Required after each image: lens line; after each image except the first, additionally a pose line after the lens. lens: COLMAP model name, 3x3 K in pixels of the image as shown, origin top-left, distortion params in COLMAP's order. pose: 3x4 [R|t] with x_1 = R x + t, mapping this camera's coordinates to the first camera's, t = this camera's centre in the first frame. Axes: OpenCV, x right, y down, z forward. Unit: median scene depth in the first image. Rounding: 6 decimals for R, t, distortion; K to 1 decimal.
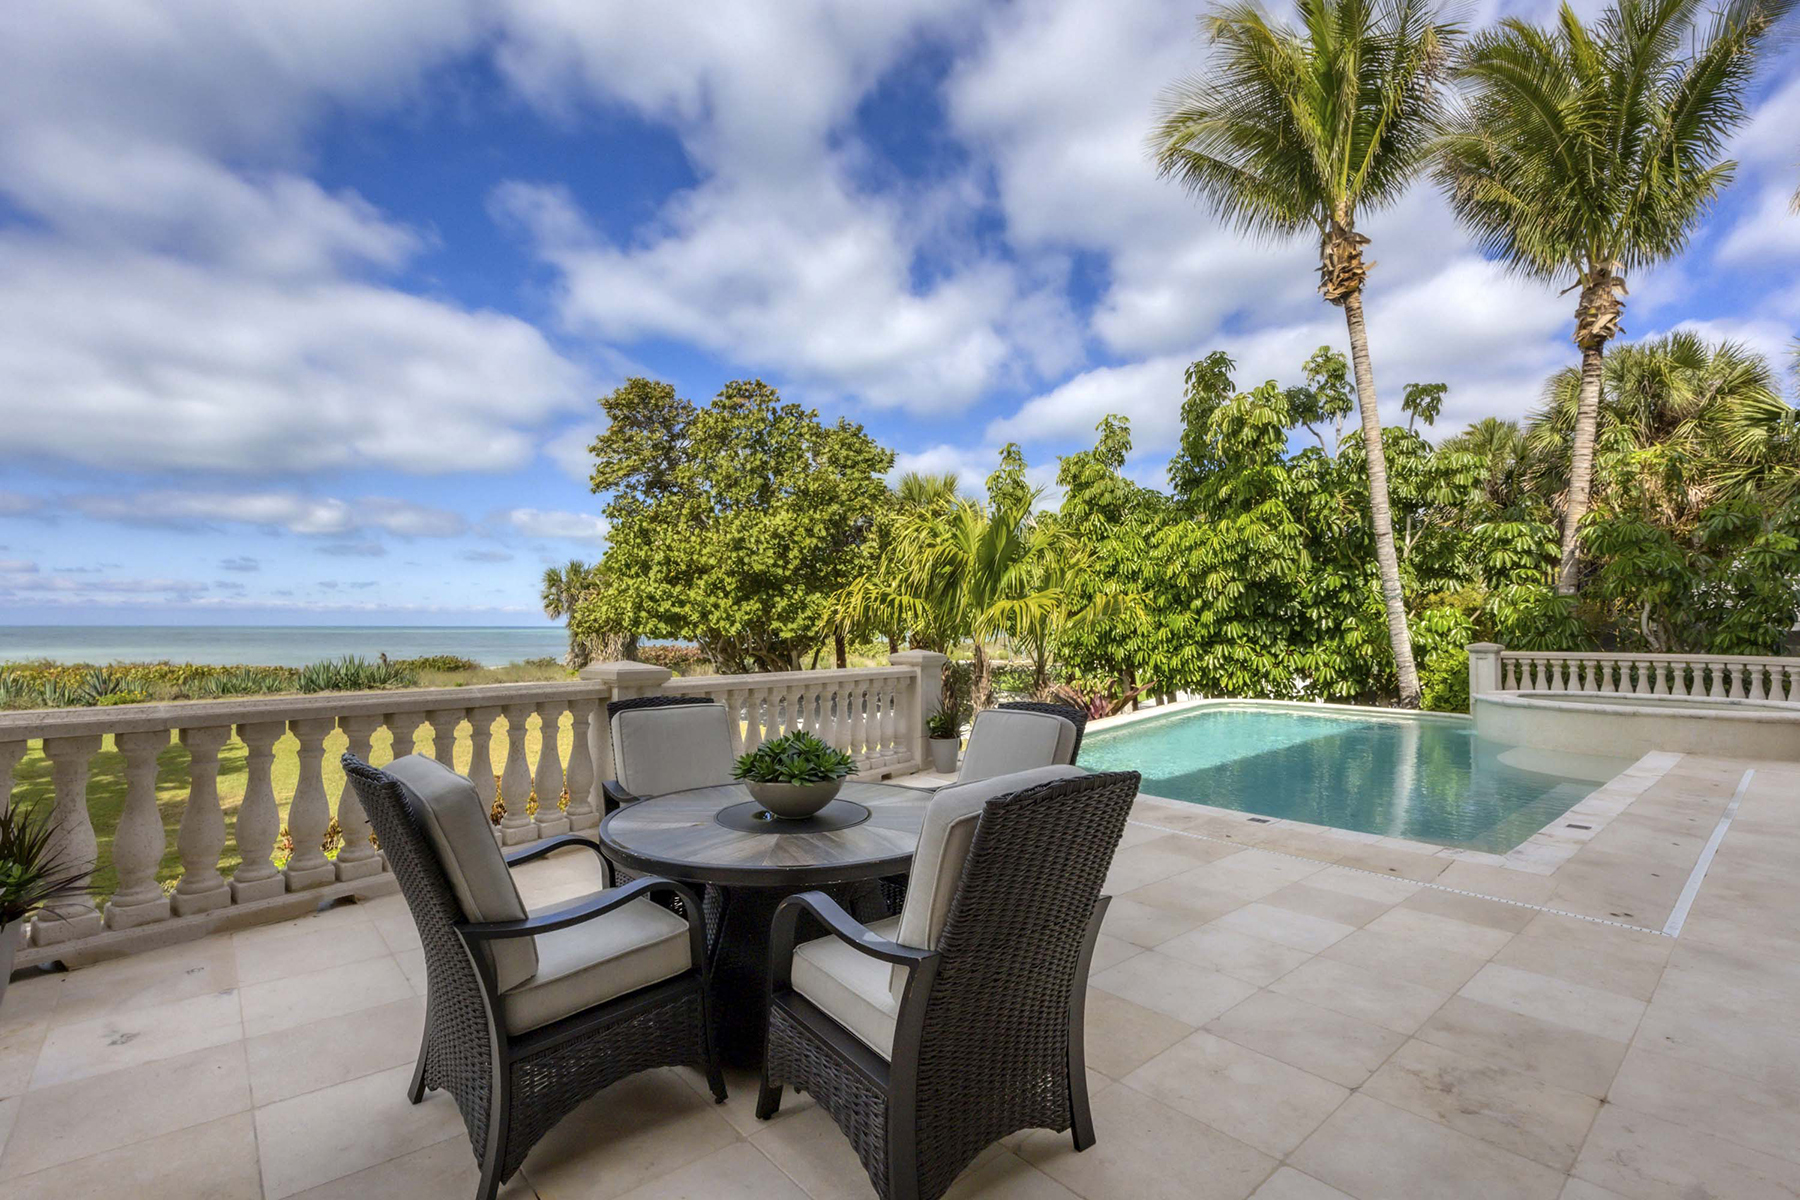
lens RADIAL K [[784.0, 0, 901.9], [0, 784.0, 610.4], [0, 0, 1]] dist [-0.001350, 0.000312]
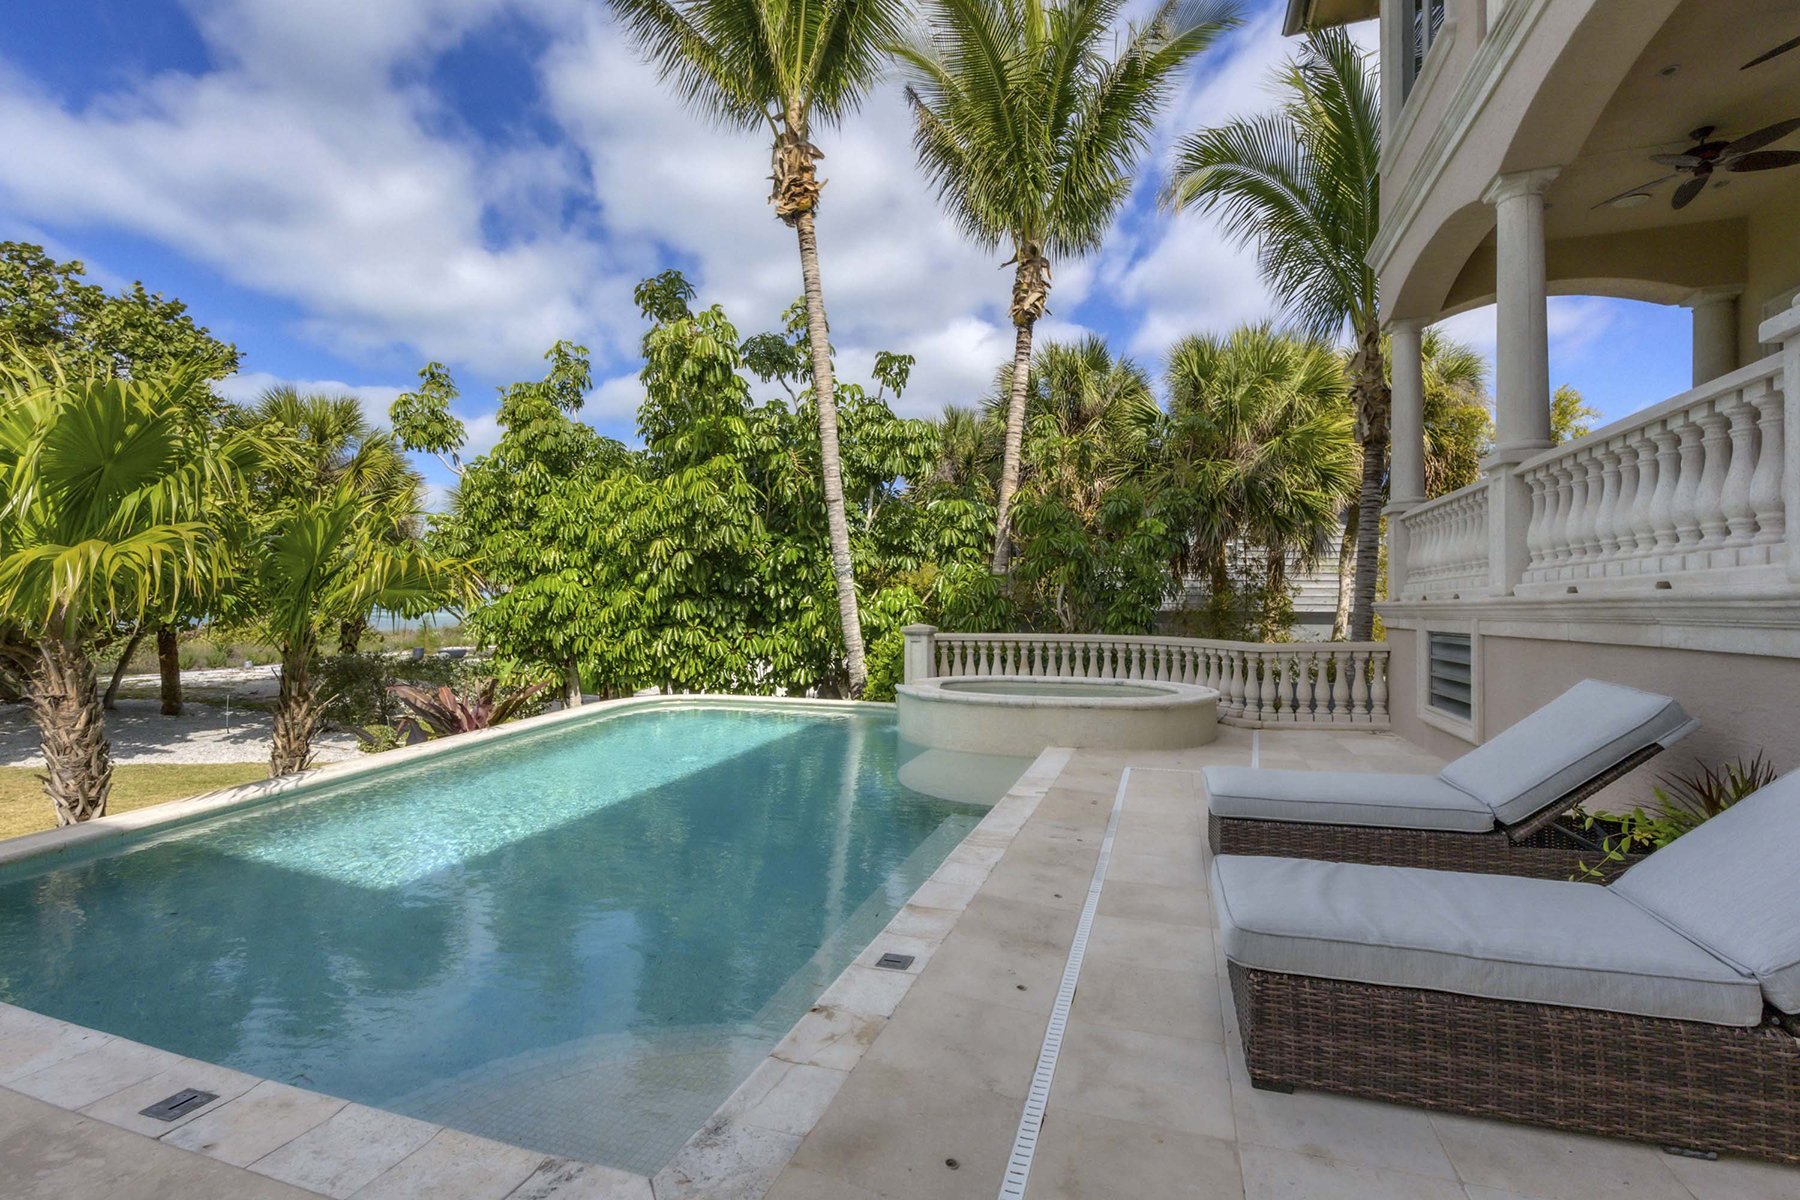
lens RADIAL K [[756.7, 0, 872.1], [0, 756.7, 616.5], [0, 0, 1]] dist [0.000409, 0.000077]
pose [[0.881349, -0.002098, 0.472462, 0.230737], [-0.012494, 0.999537, 0.027744, 0.007630], [-0.472301, -0.030355, 0.880914, 0.210660]]
